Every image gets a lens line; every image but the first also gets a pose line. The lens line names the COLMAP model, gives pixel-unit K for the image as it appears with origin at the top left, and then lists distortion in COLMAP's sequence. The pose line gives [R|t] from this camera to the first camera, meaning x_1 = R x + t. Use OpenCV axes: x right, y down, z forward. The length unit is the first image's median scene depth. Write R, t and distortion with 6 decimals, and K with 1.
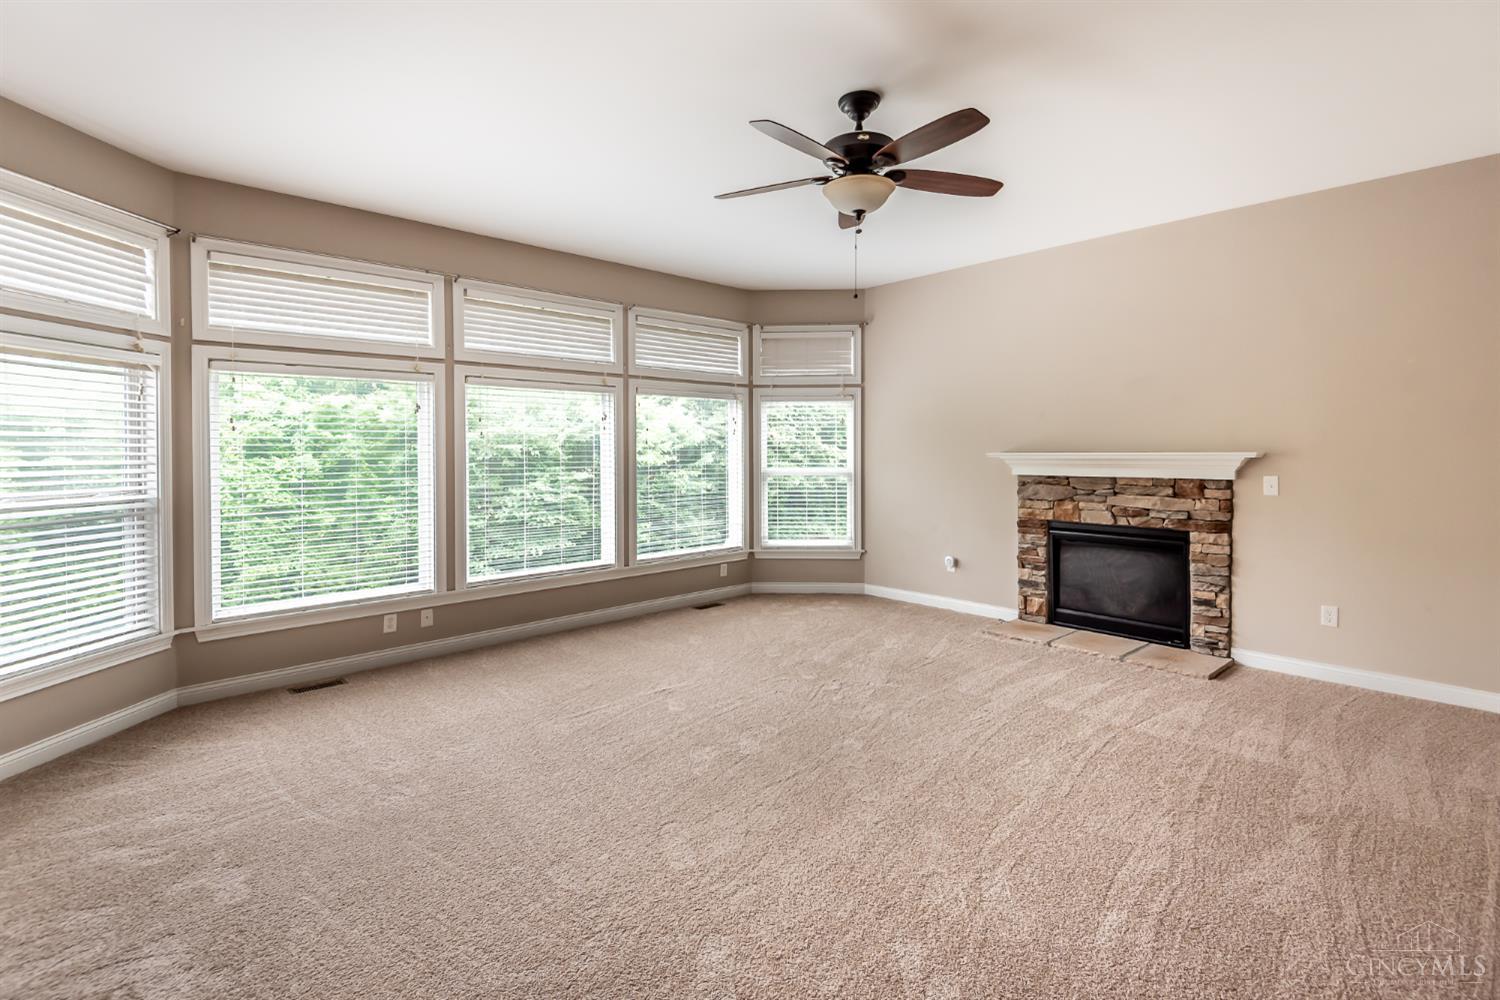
lens RADIAL K [[728.5, 0, 743.5], [0, 728.5, 467.4], [0, 0, 1]] dist [0.024546, -0.000877]
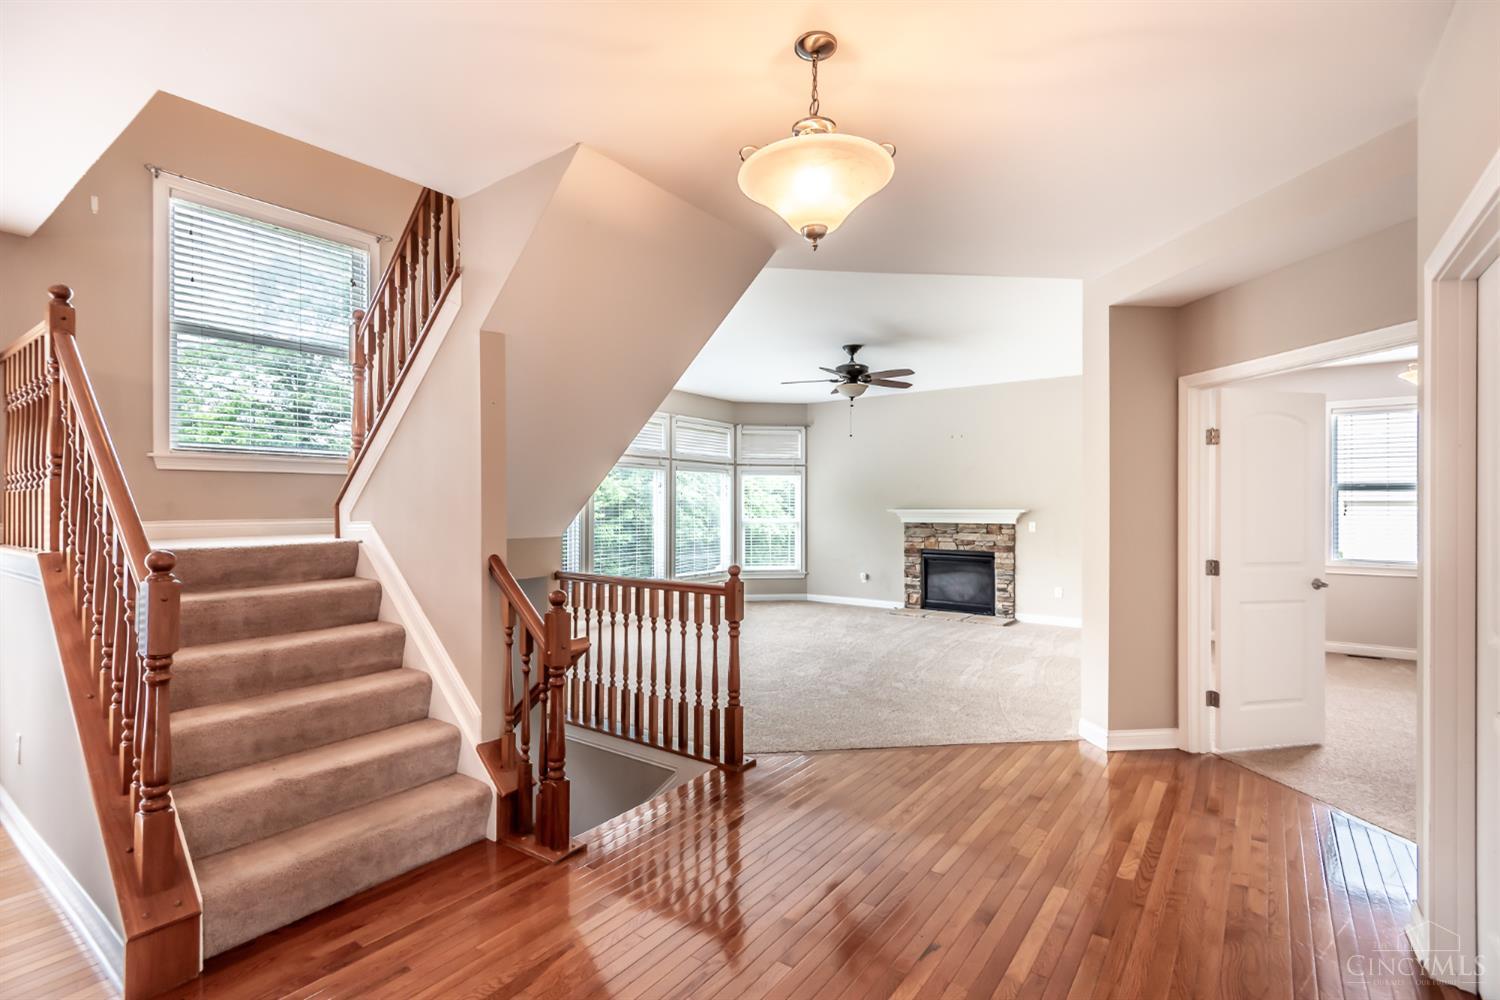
lens RADIAL K [[728.5, 0, 749.4], [0, 728.5, 507.0], [0, 0, 1]] dist [0.024546, -0.000877]
pose [[0.979501, 0.006504, 0.201336, -0.329749], [-0.001214, 0.999651, -0.026386, 0.020761], [-0.201437, 0.025601, 0.979167, -0.606925]]
